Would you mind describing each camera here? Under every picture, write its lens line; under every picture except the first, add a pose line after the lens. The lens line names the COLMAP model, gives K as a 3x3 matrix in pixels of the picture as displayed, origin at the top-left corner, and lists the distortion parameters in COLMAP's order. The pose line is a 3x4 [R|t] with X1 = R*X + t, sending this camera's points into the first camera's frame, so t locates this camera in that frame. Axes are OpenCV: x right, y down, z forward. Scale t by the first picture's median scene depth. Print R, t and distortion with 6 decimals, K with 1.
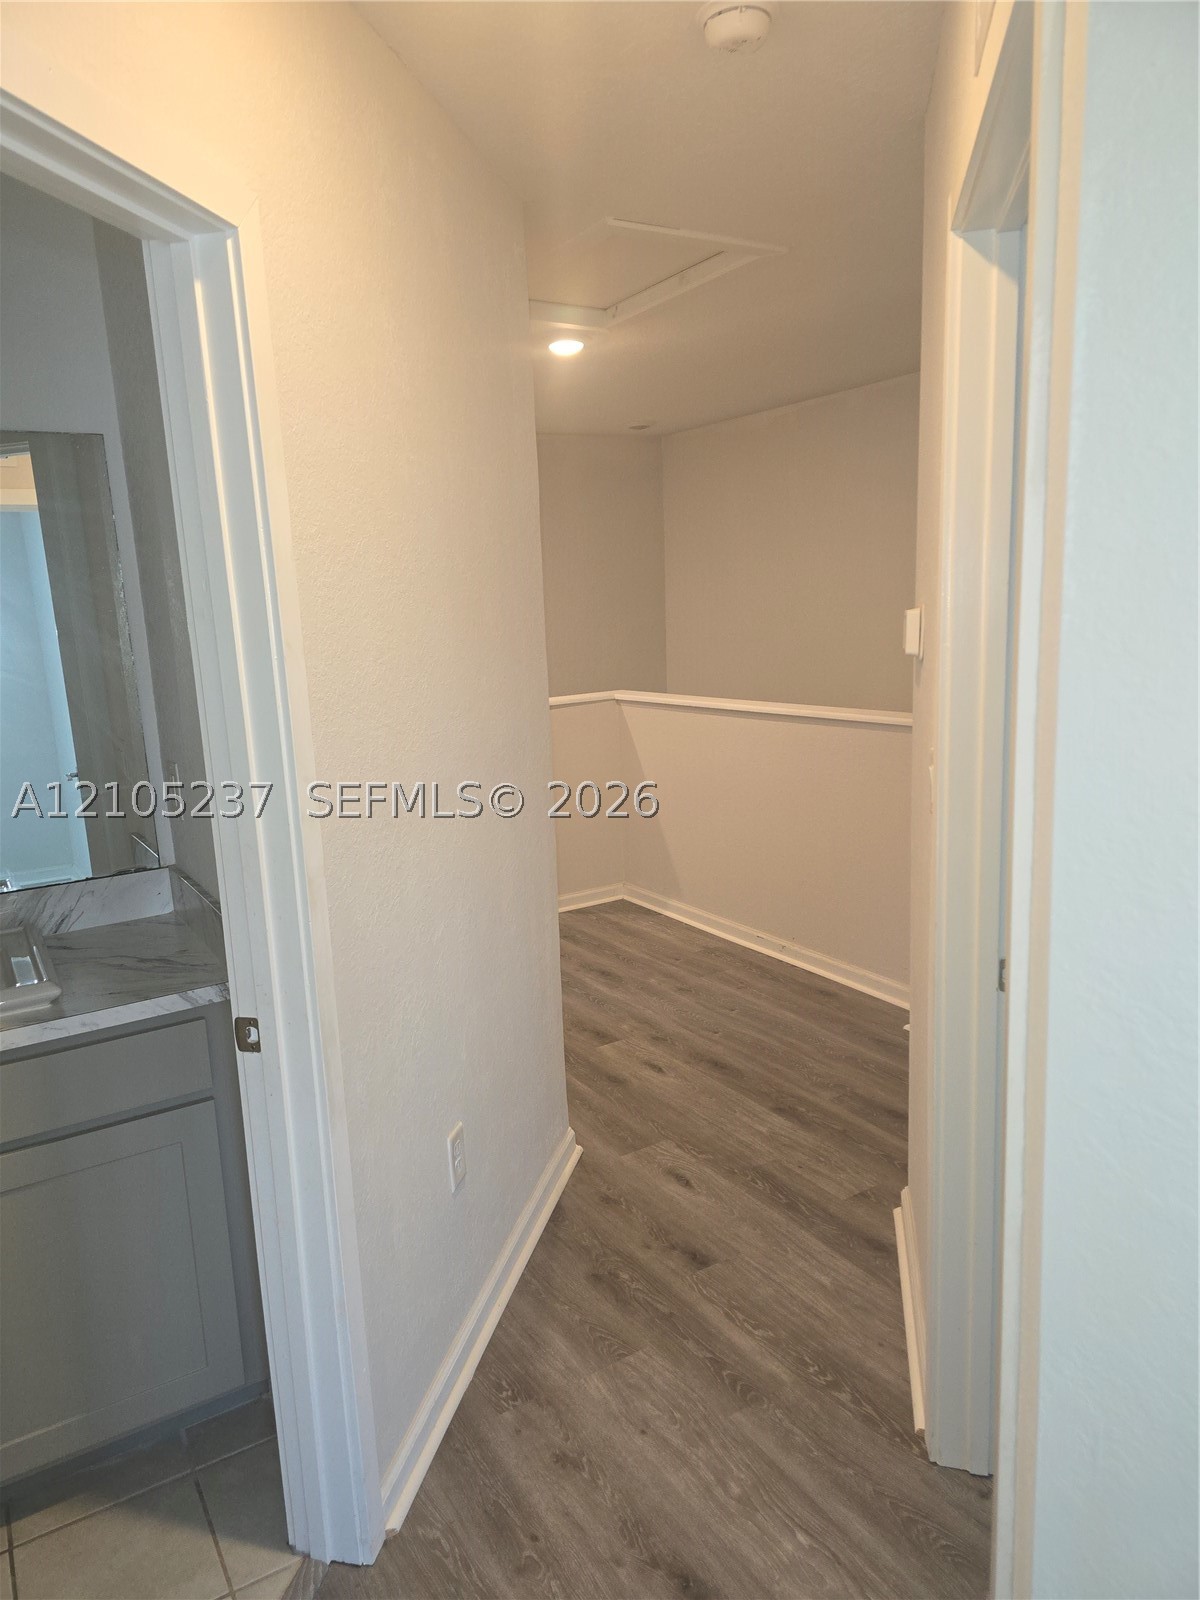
lens RADIAL K [[1073.3, 0, 608.1], [0, 1073.3, 804.4], [0, 0, 1]] dist [0.041709, -0.041132]
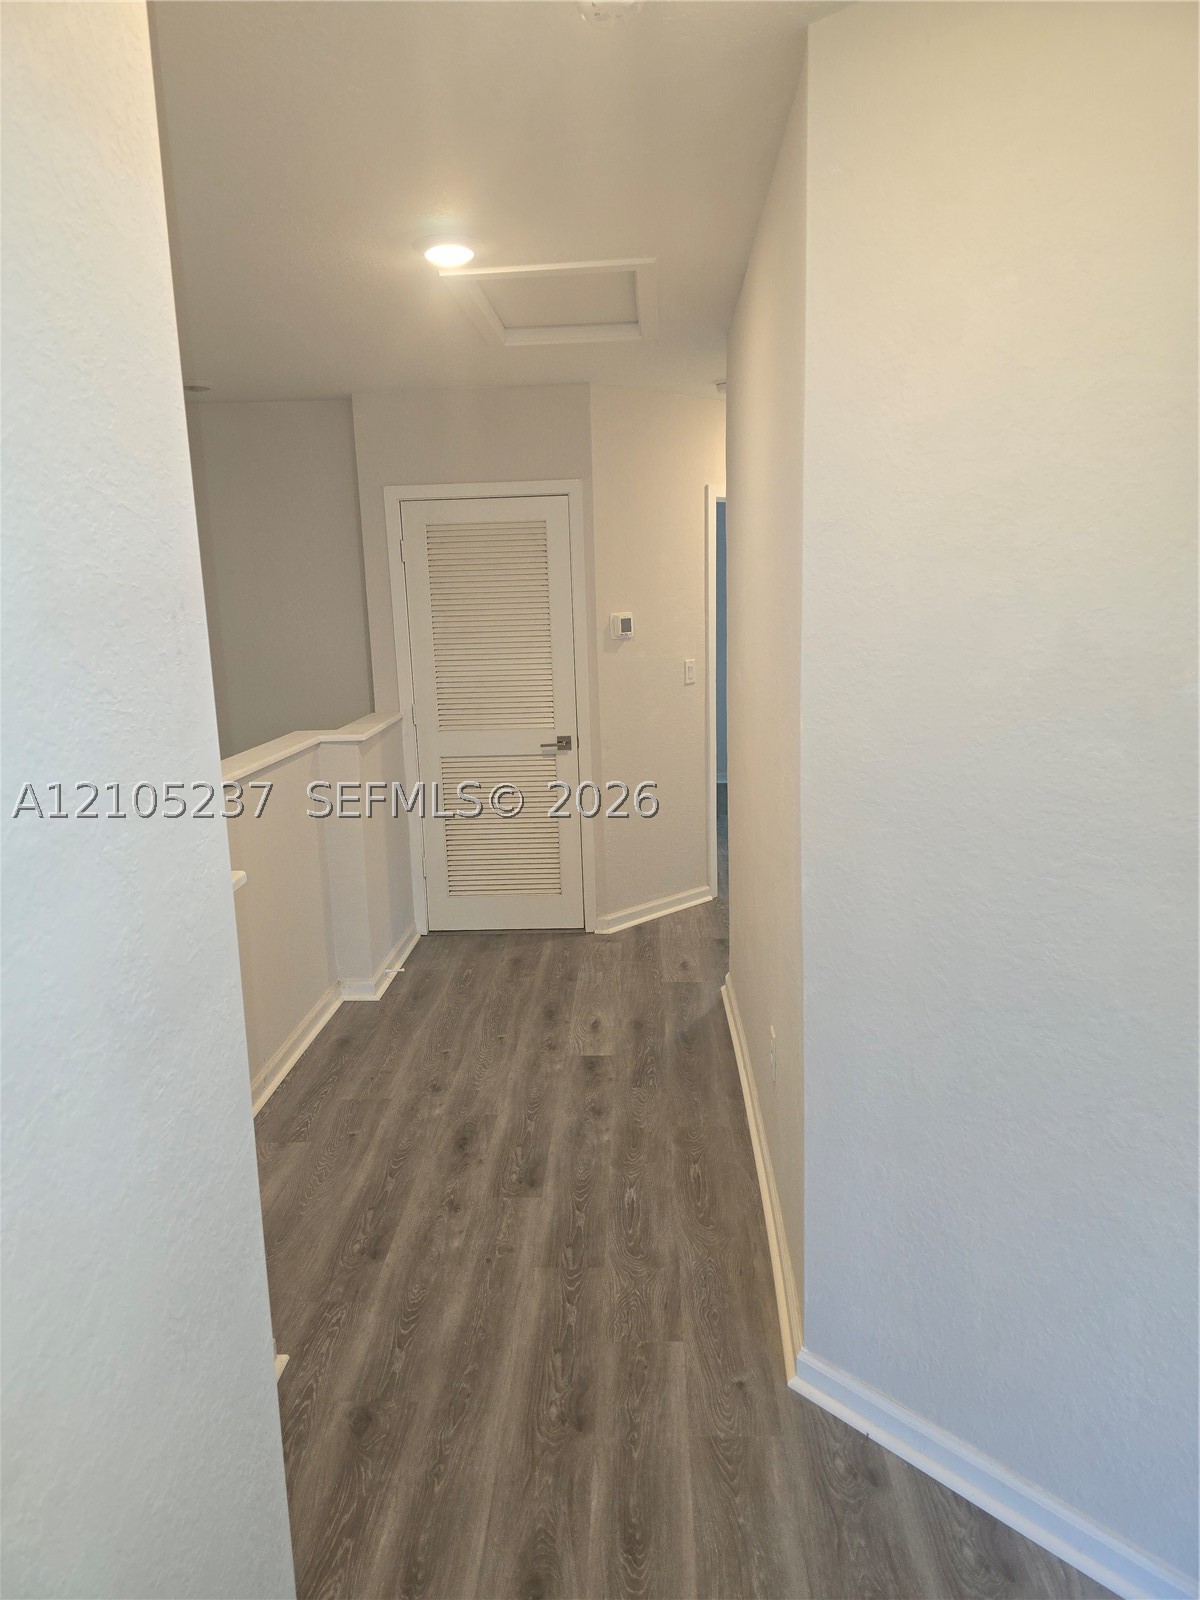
lens RADIAL K [[1073.3, 0, 608.4], [0, 1073.3, 795.3], [0, 0, 1]] dist [0.041709, -0.041132]
pose [[-0.821579, -0.020401, 0.569729, -0.539136], [0.186295, 0.934888, 0.302123, -0.276685], [-0.538796, 0.354356, -0.764284, 1.617007]]
